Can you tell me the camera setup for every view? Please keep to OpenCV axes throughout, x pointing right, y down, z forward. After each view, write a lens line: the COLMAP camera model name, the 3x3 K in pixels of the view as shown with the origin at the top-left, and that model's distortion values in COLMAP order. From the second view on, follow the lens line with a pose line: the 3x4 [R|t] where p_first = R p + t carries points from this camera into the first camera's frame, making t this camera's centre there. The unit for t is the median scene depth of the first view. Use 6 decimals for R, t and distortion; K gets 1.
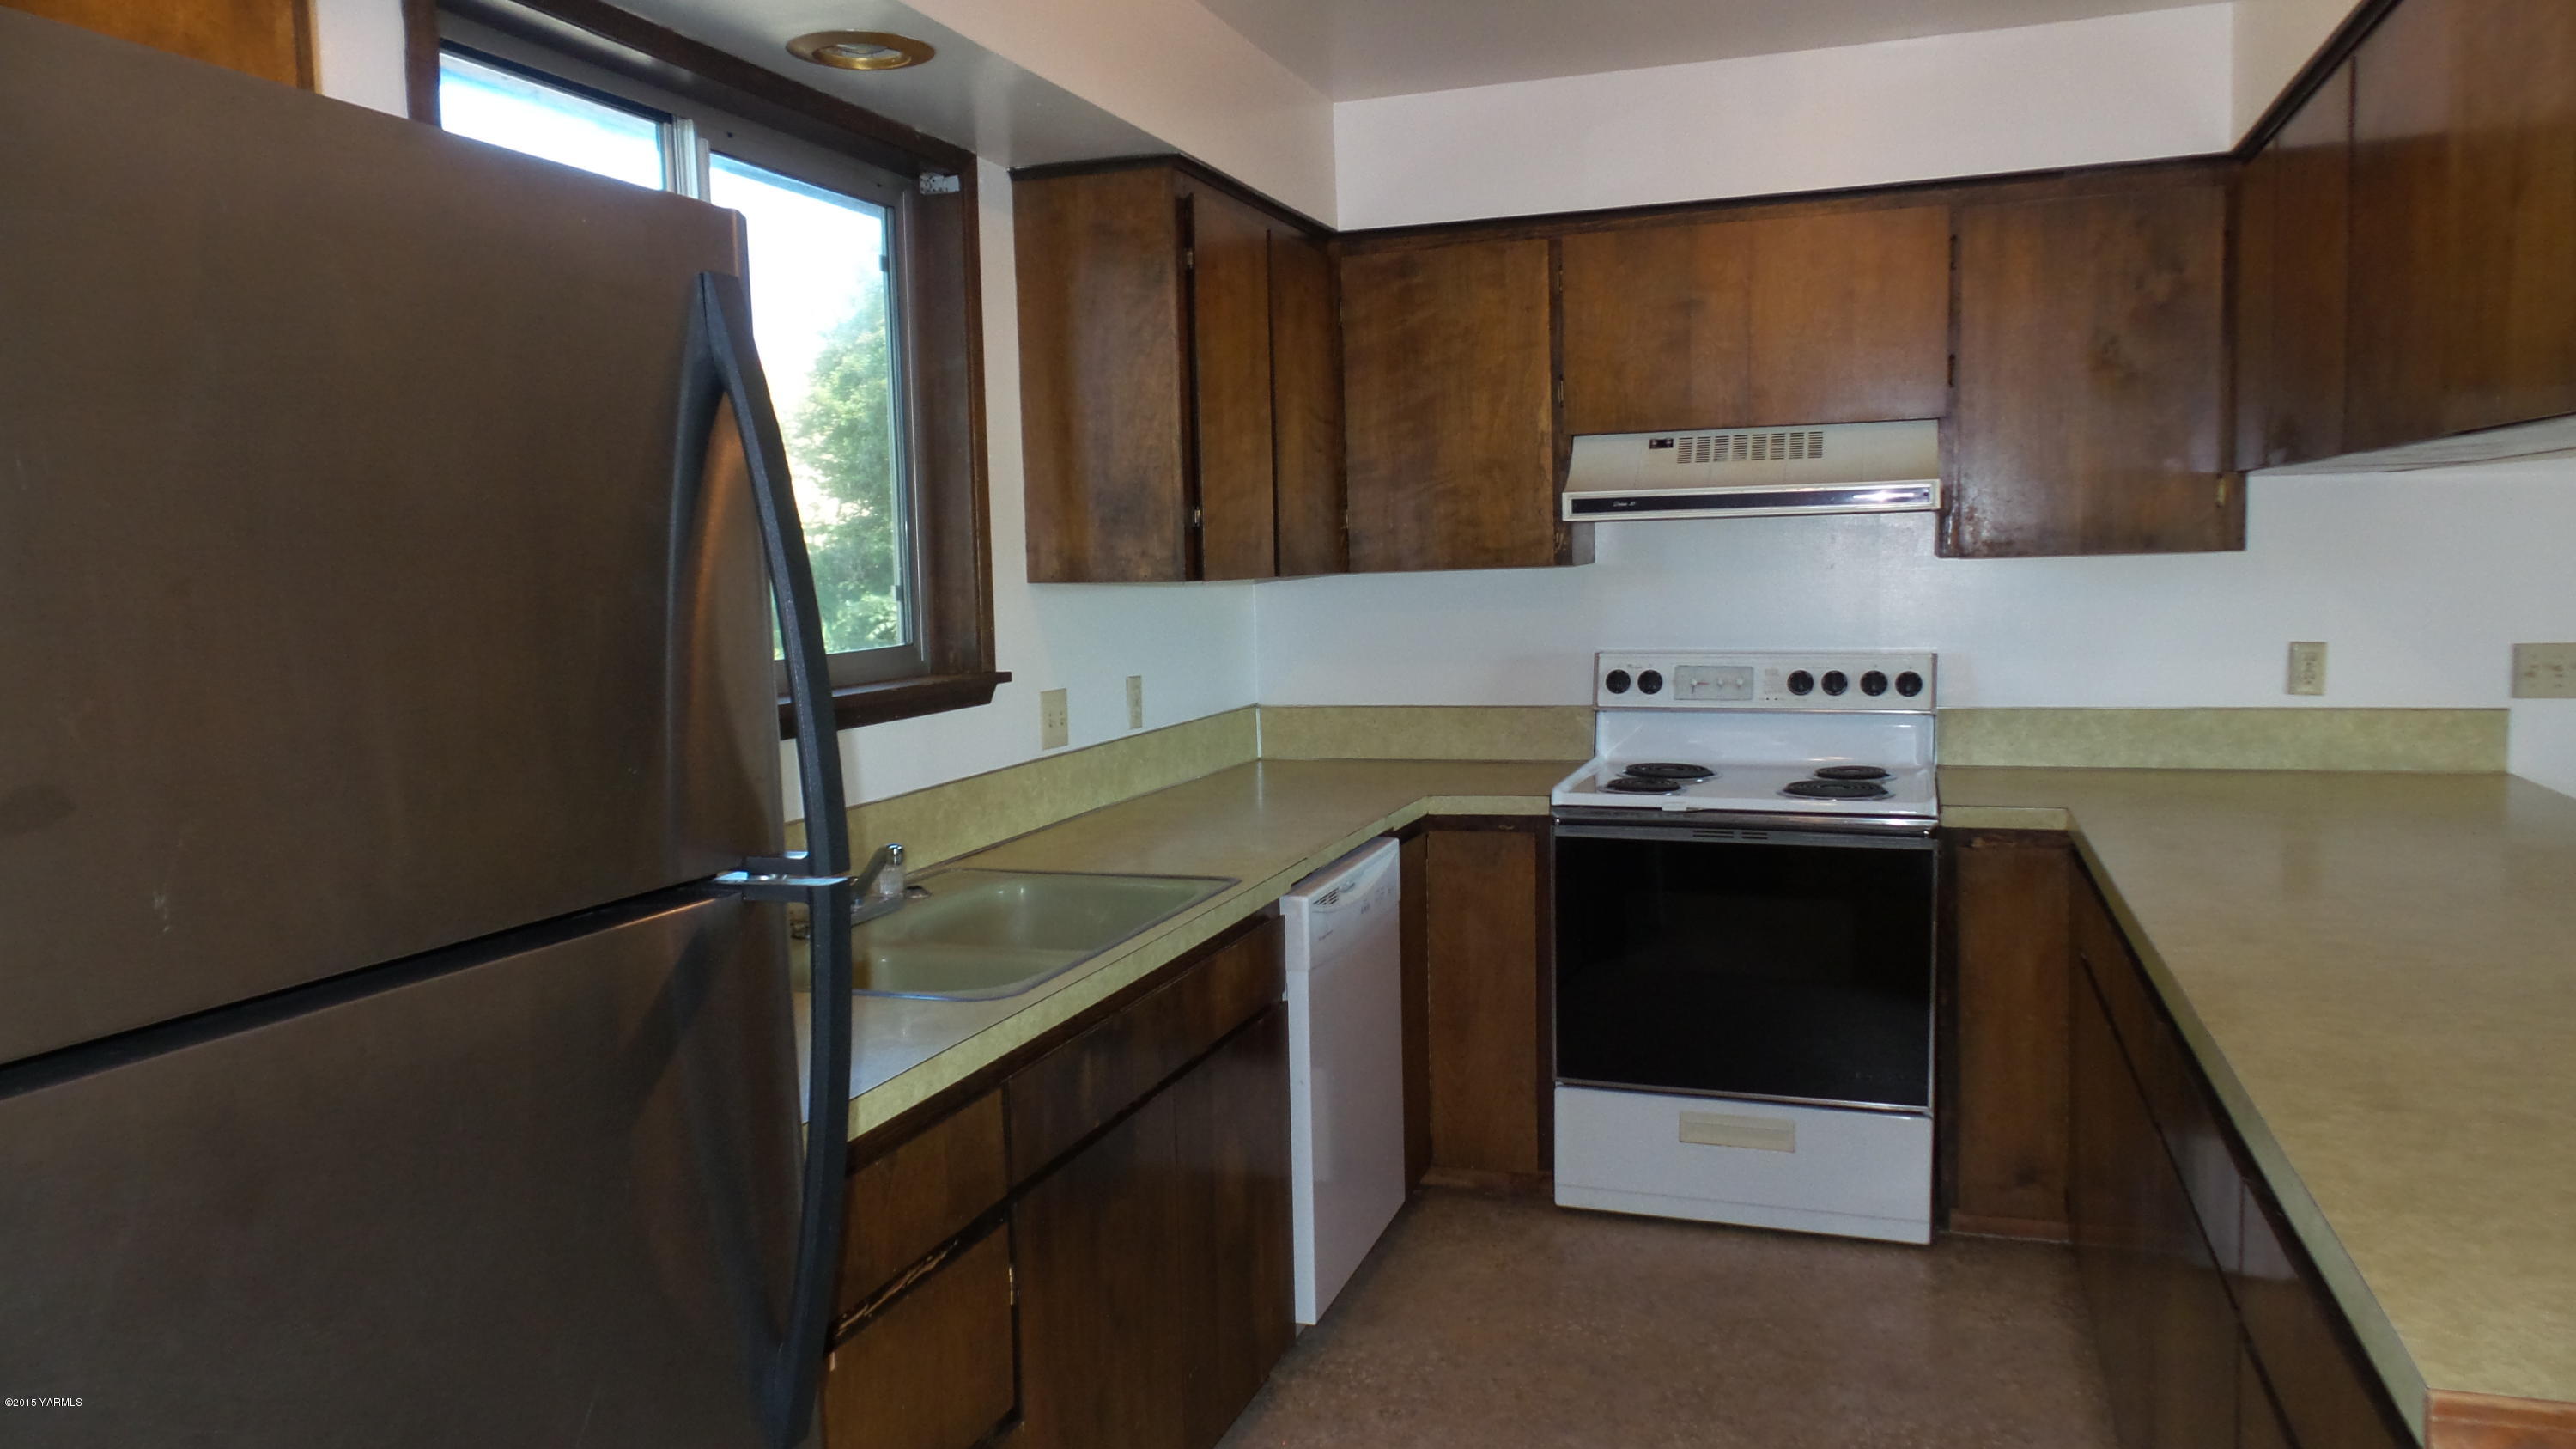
lens RADIAL K [[1802.4, 0, 1290.4], [0, 1802.4, 713.5], [0, 0, 1]] dist [0.011418, -0.002924]
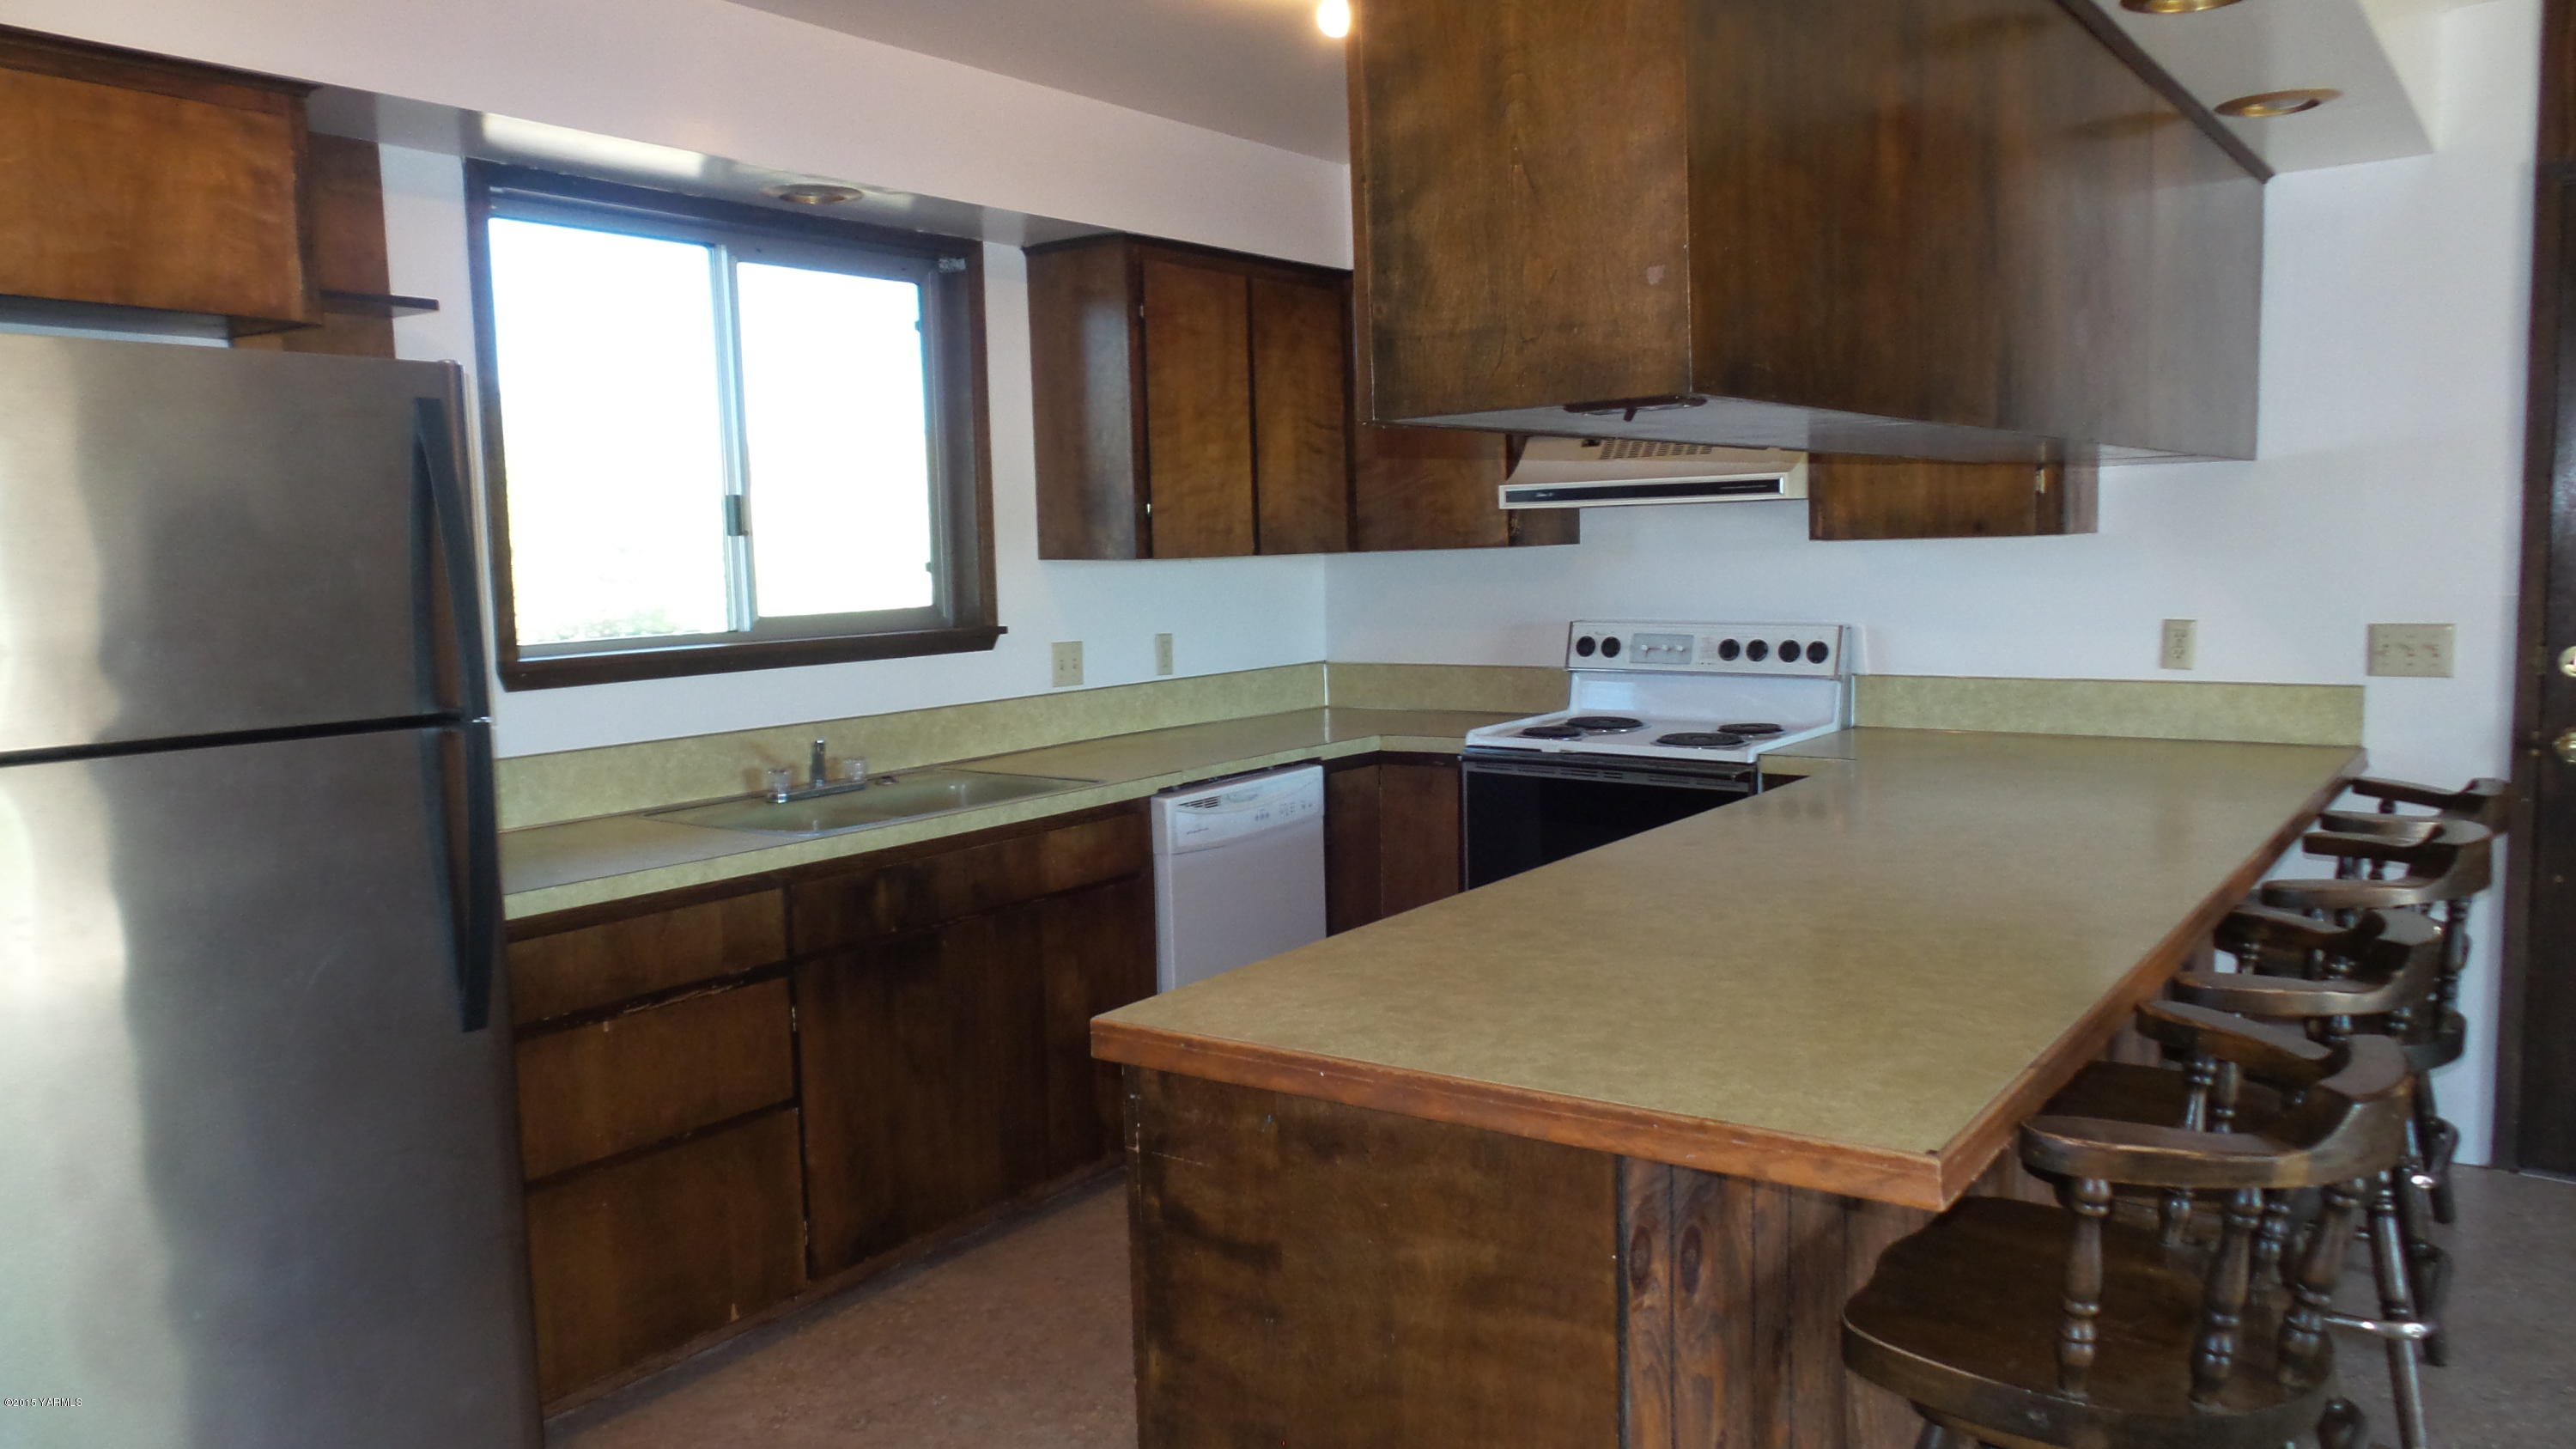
lens RADIAL K [[1802.4, 0, 1285.0], [0, 1802.4, 730.8], [0, 0, 1]] dist [0.011418, -0.002924]
pose [[0.952332, 0.033451, -0.303224, 0.394848], [-0.025534, 0.999223, 0.030038, 0.007781], [0.303993, -0.020863, 0.952446, -0.188506]]
